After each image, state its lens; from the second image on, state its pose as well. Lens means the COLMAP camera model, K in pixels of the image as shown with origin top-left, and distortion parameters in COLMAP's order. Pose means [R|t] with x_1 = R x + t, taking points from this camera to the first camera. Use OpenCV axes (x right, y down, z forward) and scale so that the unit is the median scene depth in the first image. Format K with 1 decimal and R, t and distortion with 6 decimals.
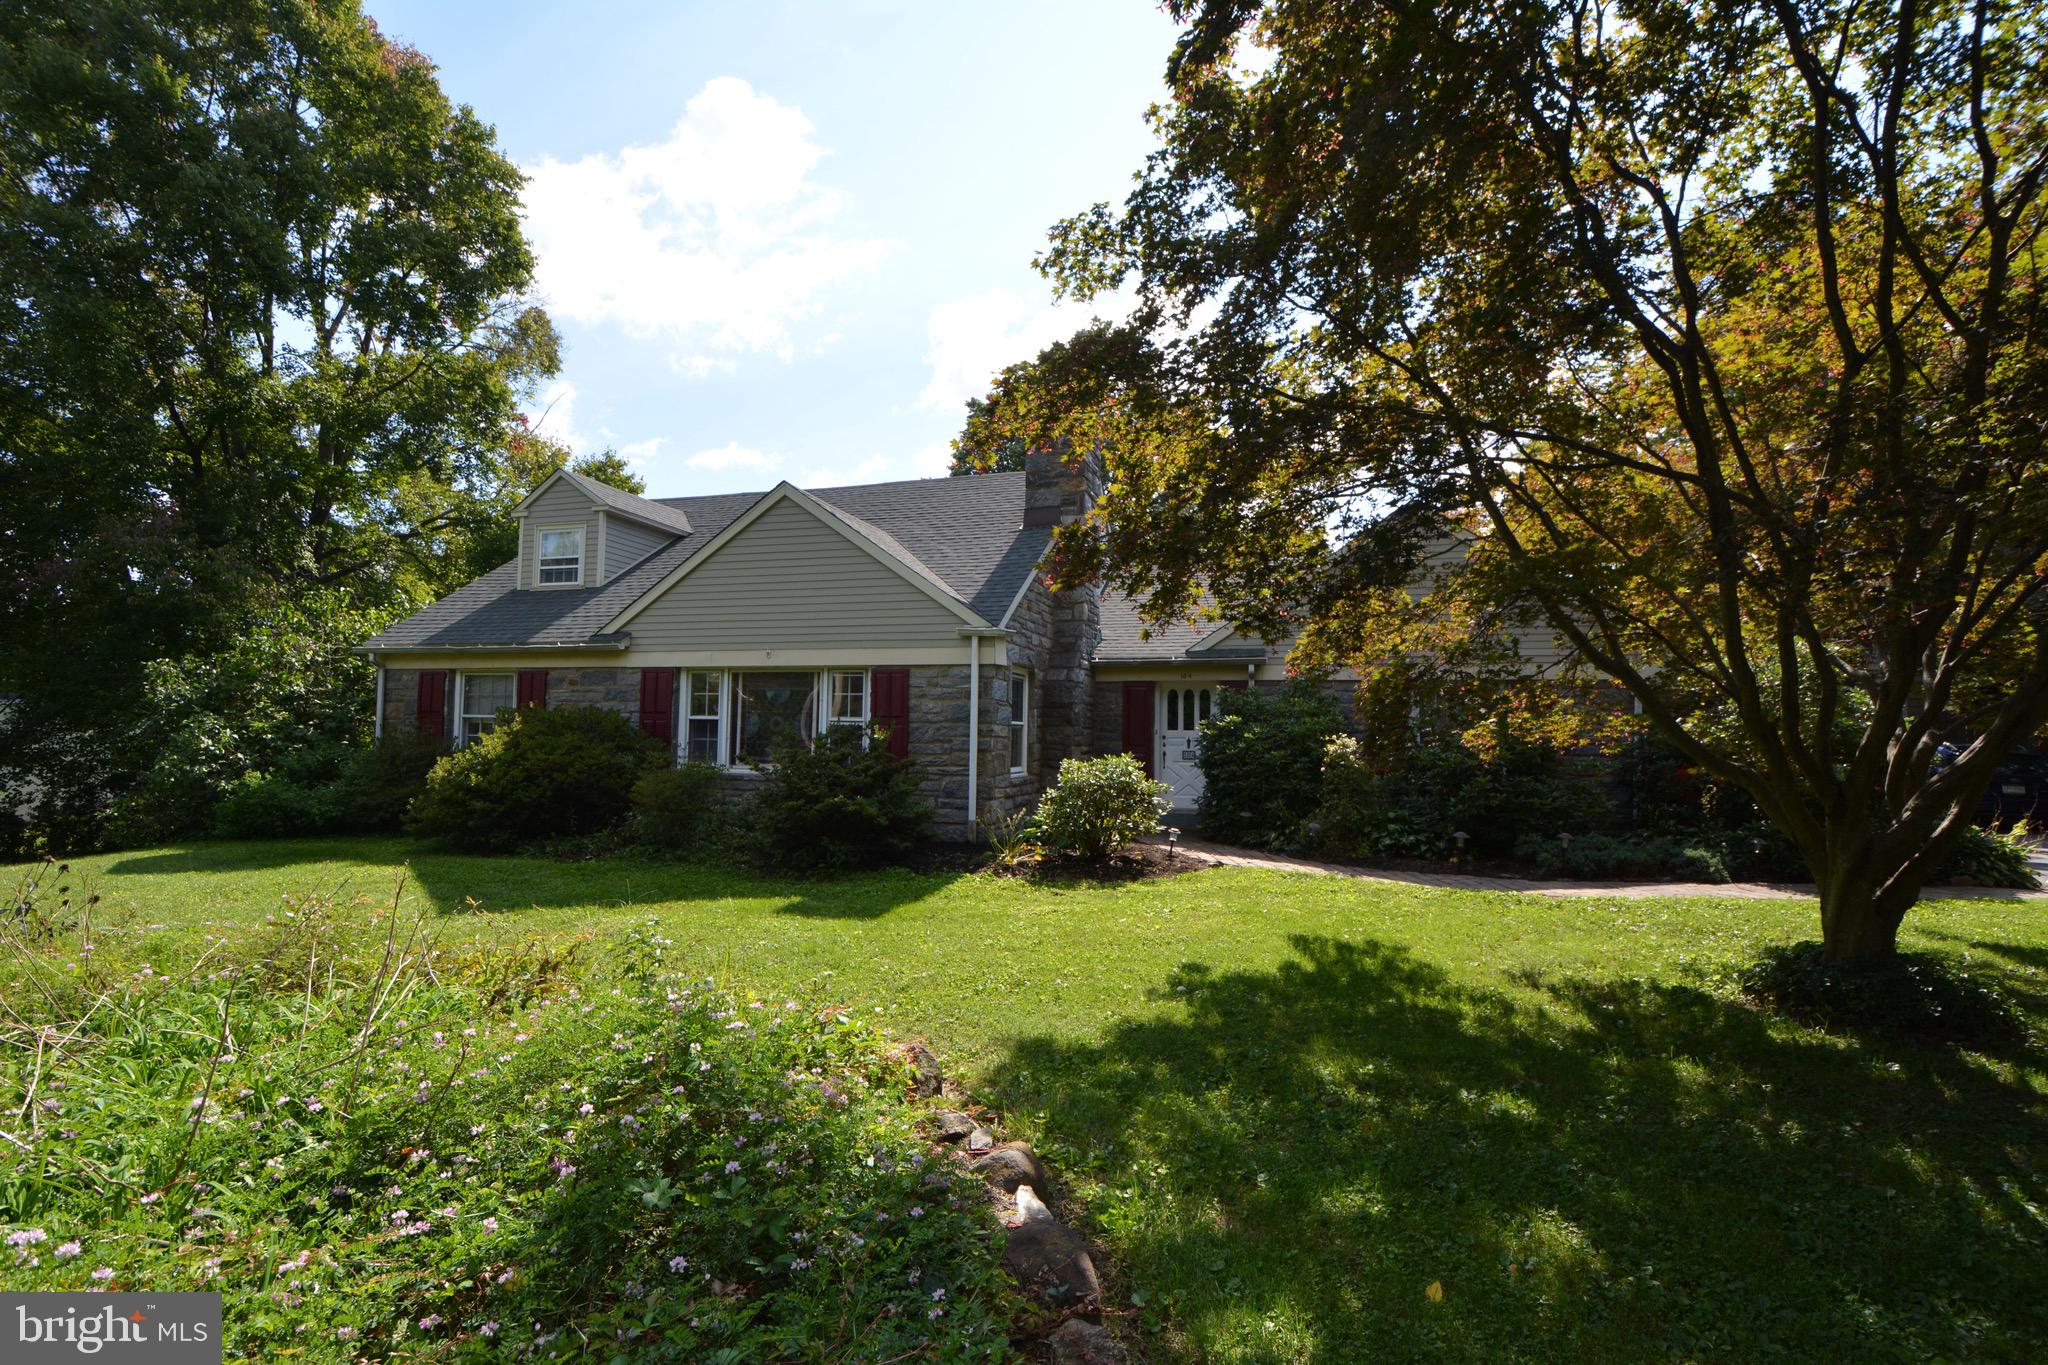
lens RADIAL K [[949.5, 0, 1024.0], [0, 949.5, 682.5], [0, 0, 1]] dist [0.001275, 0.000125]
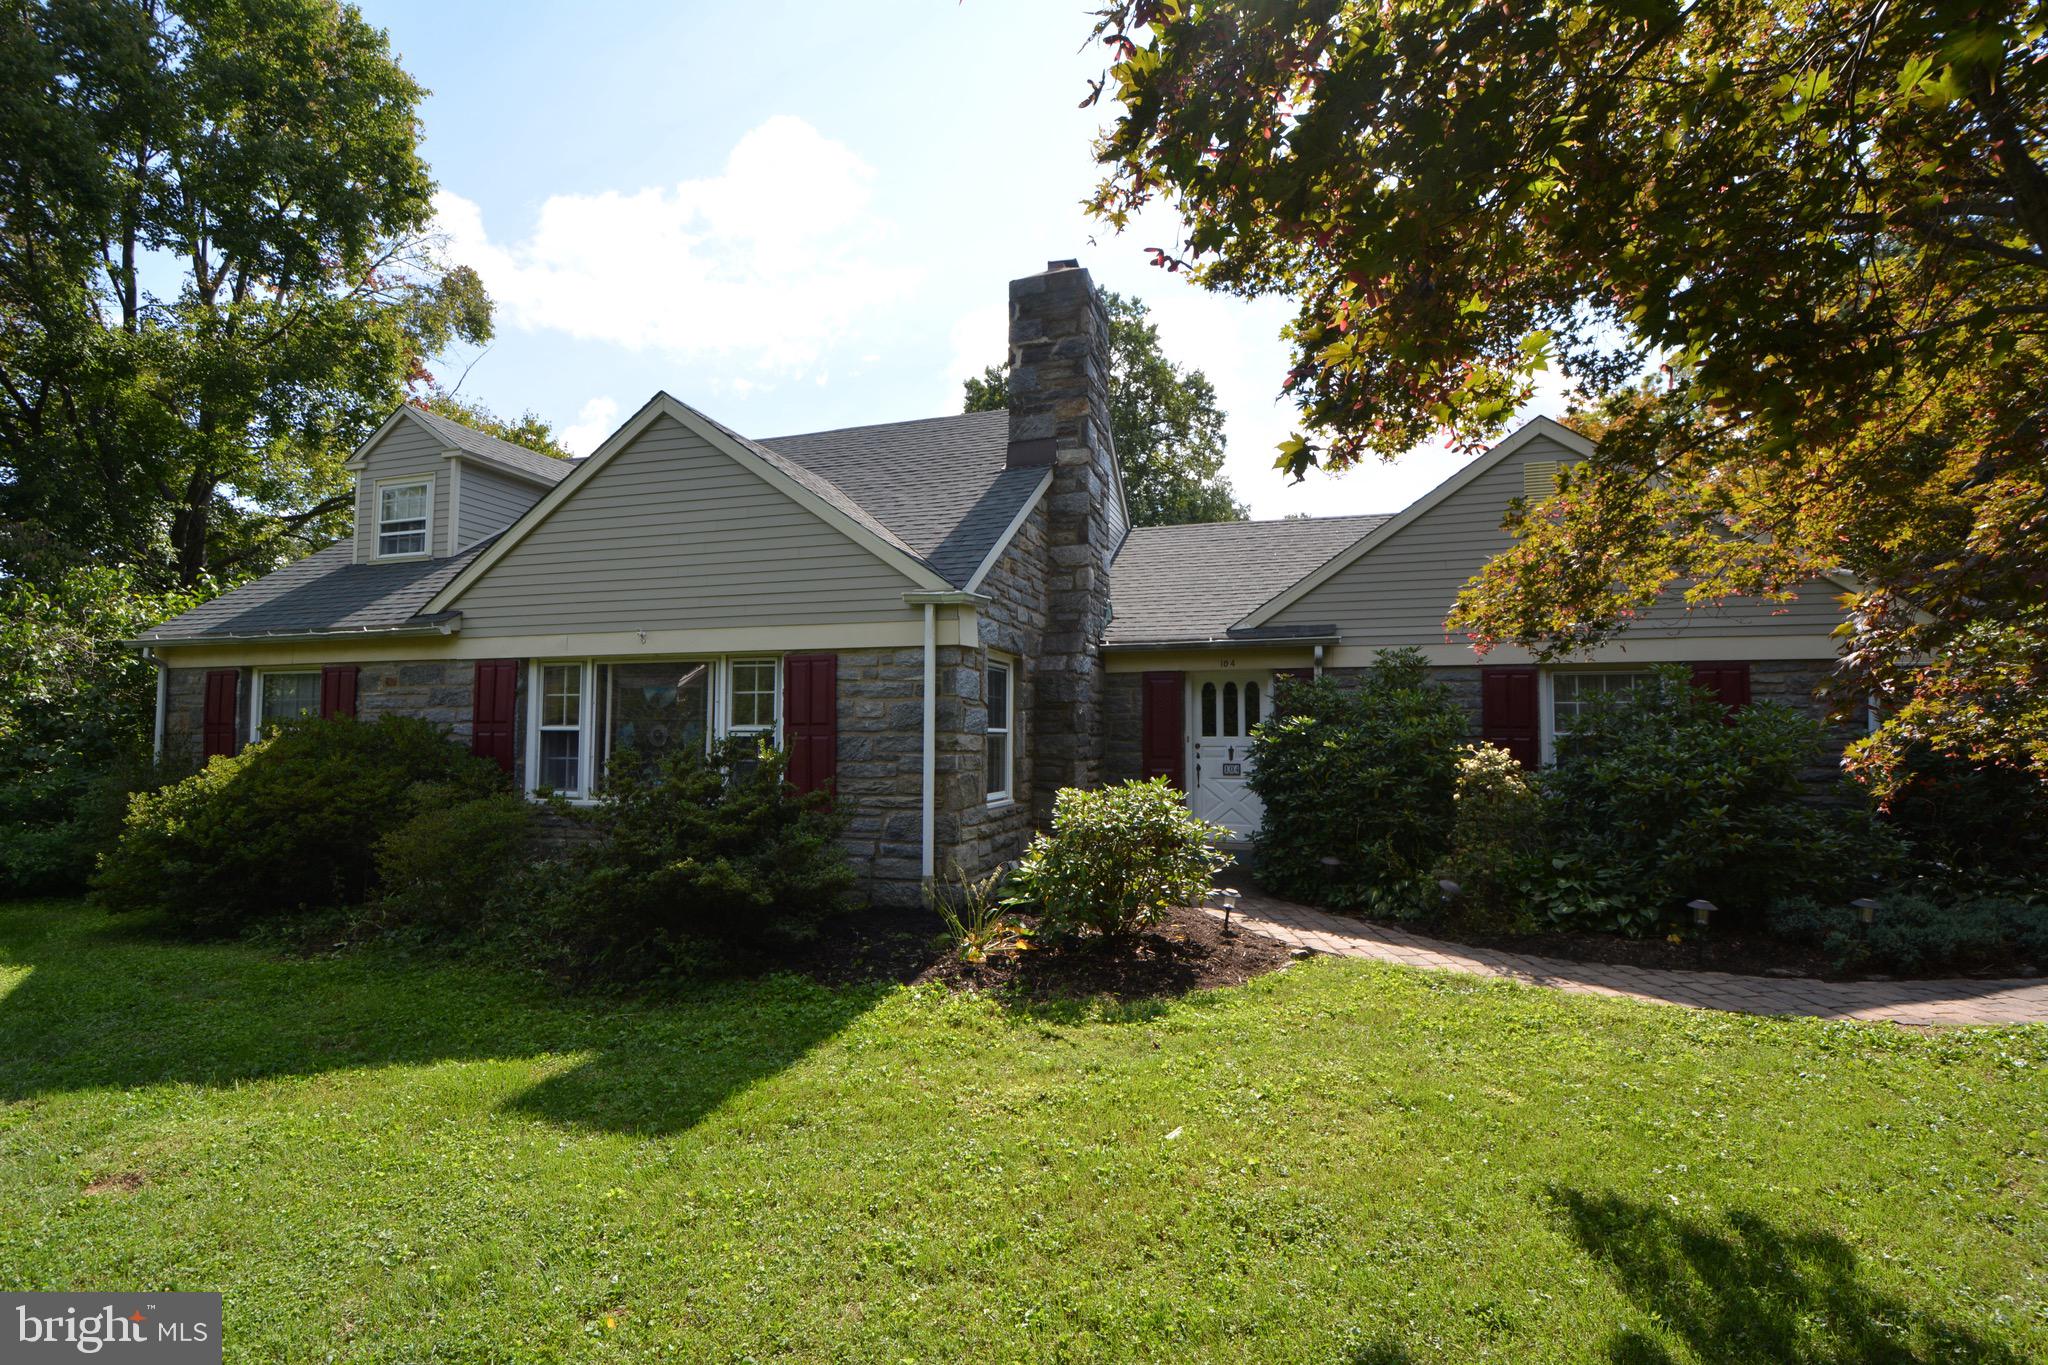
lens RADIAL K [[949.5, 0, 1024.0], [0, 949.5, 682.5], [0, 0, 1]] dist [0.001275, 0.000125]
pose [[0.999904, -0.012637, -0.005647, 0.018213], [0.012624, 0.999918, -0.002234, 0.009115], [0.005675, 0.002162, 0.999982, 0.303345]]
